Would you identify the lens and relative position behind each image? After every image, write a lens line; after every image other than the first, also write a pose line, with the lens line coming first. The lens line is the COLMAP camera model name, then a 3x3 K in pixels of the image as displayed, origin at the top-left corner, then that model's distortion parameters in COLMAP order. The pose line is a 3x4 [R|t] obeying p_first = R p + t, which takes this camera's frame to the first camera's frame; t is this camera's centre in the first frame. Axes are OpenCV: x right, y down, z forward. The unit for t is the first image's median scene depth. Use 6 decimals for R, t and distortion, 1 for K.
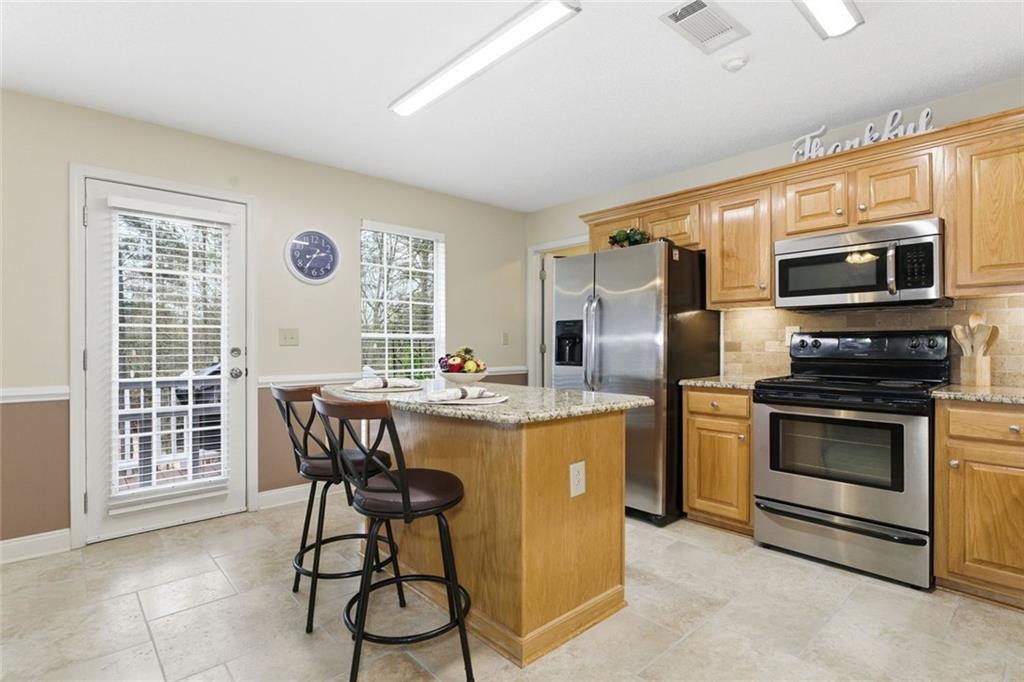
lens RADIAL K [[495.9, 0, 511.8], [0, 495.9, 344.9], [0, 0, 1]] dist [-0.012578, 0.001458]
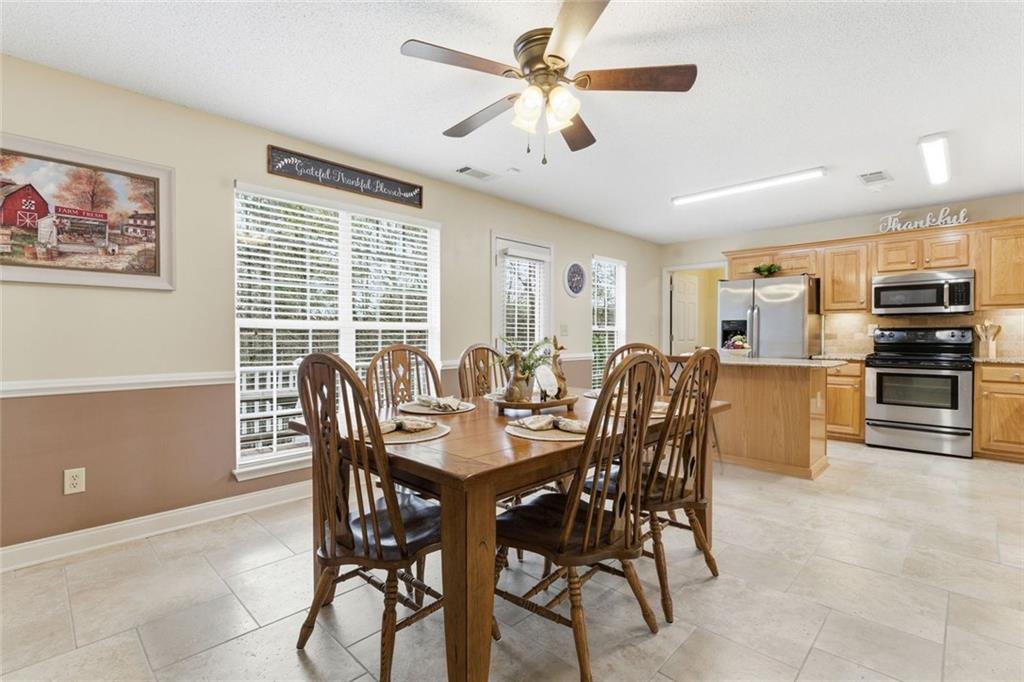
lens RADIAL K [[473.1, 0, 503.8], [0, 473.1, 342.1], [0, 0, 1]] dist [0.001224, 0.000416]
pose [[0.998279, -0.000054, 0.058635, -0.906971], [-0.000601, 0.999938, 0.011150, 0.006502], [-0.058632, -0.011166, 0.998217, -0.630129]]
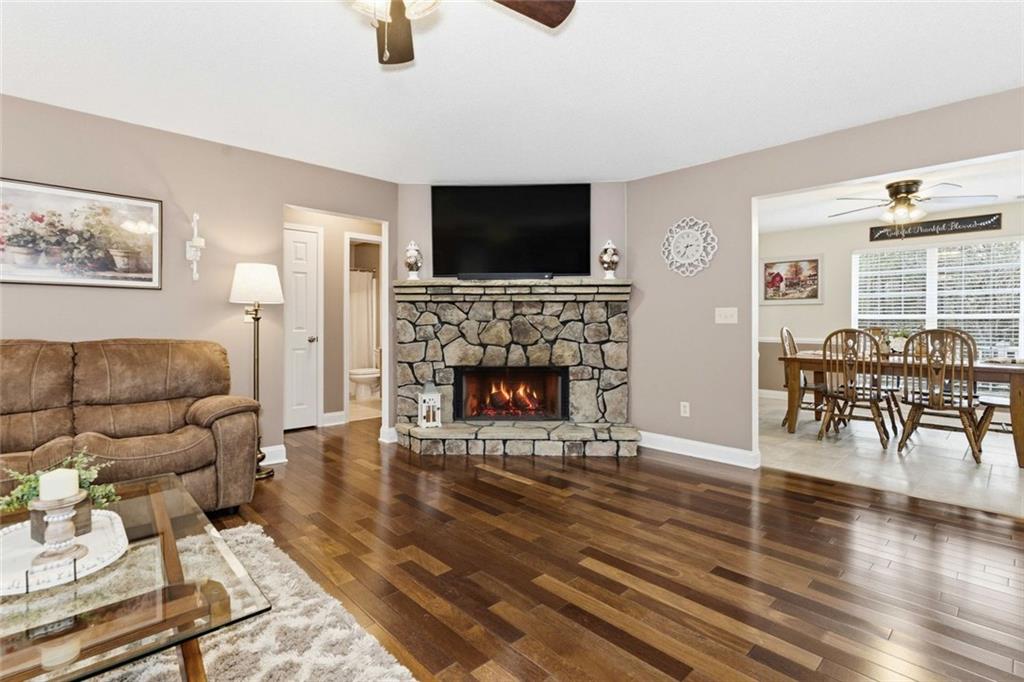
lens RADIAL K [[495.9, 0, 497.2], [0, 495.9, 323.0], [0, 0, 1]] dist [-0.012578, 0.001458]
pose [[0.013767, 0.004191, -0.999896, 0.826653], [-0.005314, 0.999977, 0.004118, 0.004314], [0.999891, 0.005256, 0.013789, -1.239873]]
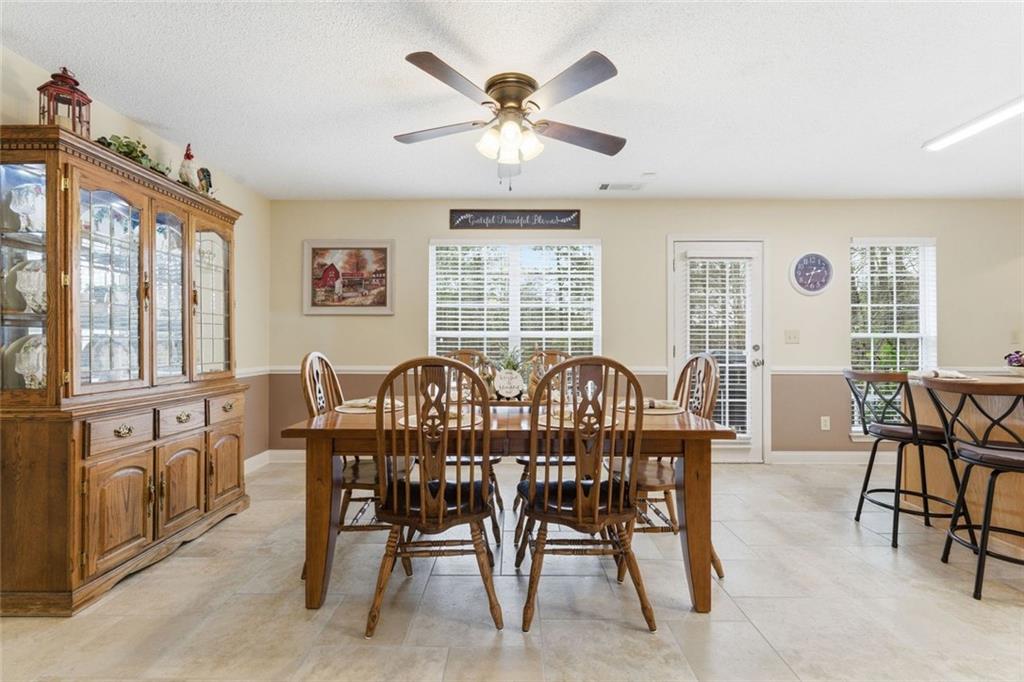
lens RADIAL K [[447.0, 0, 514.5], [0, 447.0, 344.0], [0, 0, 1]] dist [0.000884, 0.000791]
pose [[0.742871, 0.004779, -0.669418, -0.250462], [-0.004649, 0.999987, 0.001979, 0.004508], [0.669419, 0.001642, 0.742883, -0.461169]]
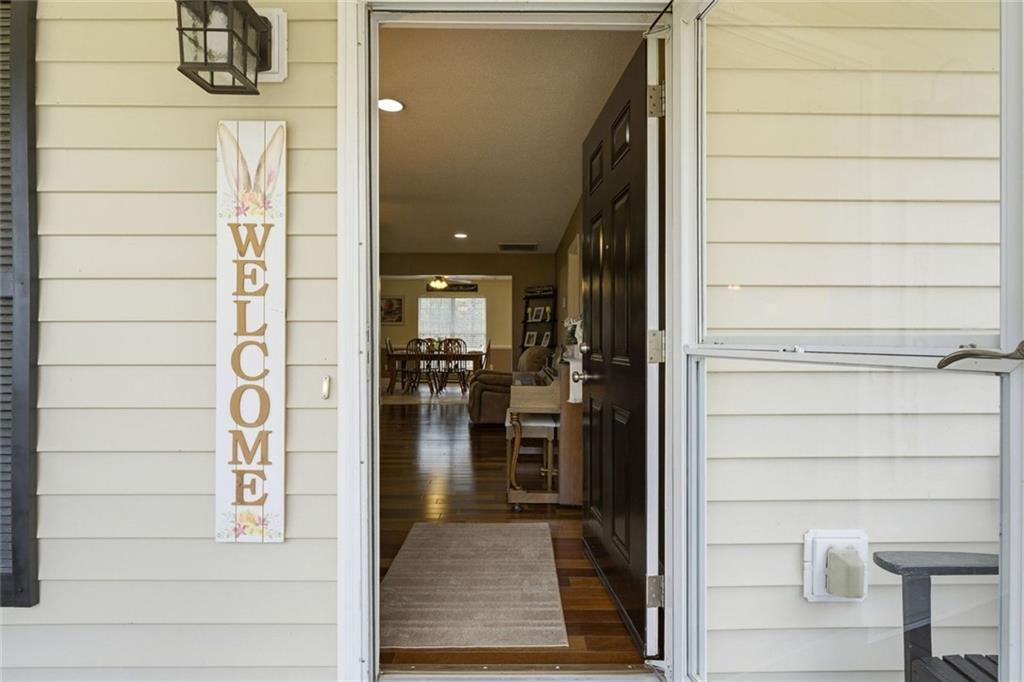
lens RADIAL K [[495.9, 0, 505.2], [0, 495.9, 334.7], [0, 0, 1]] dist [-0.012578, 0.001458]
pose [[0.733290, 0.002578, -0.679911, 1.884789], [-0.010537, 0.999916, -0.007573, 0.016825], [0.679834, 0.012717, 0.733255, -2.081605]]
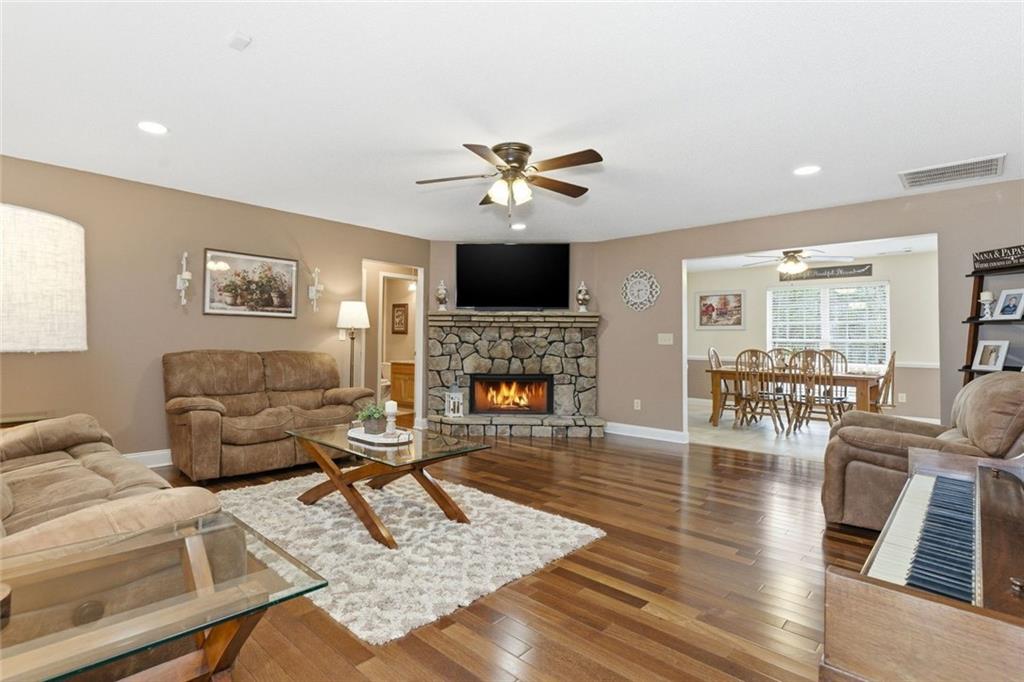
lens RADIAL K [[495.9, 0, 460.7], [0, 495.9, 324.2], [0, 0, 1]] dist [-0.012578, 0.001458]
pose [[0.036049, -0.028936, -0.998931, 1.413581], [-0.016198, 0.999432, -0.029535, -0.001668], [0.999219, 0.017245, 0.035560, -1.476452]]
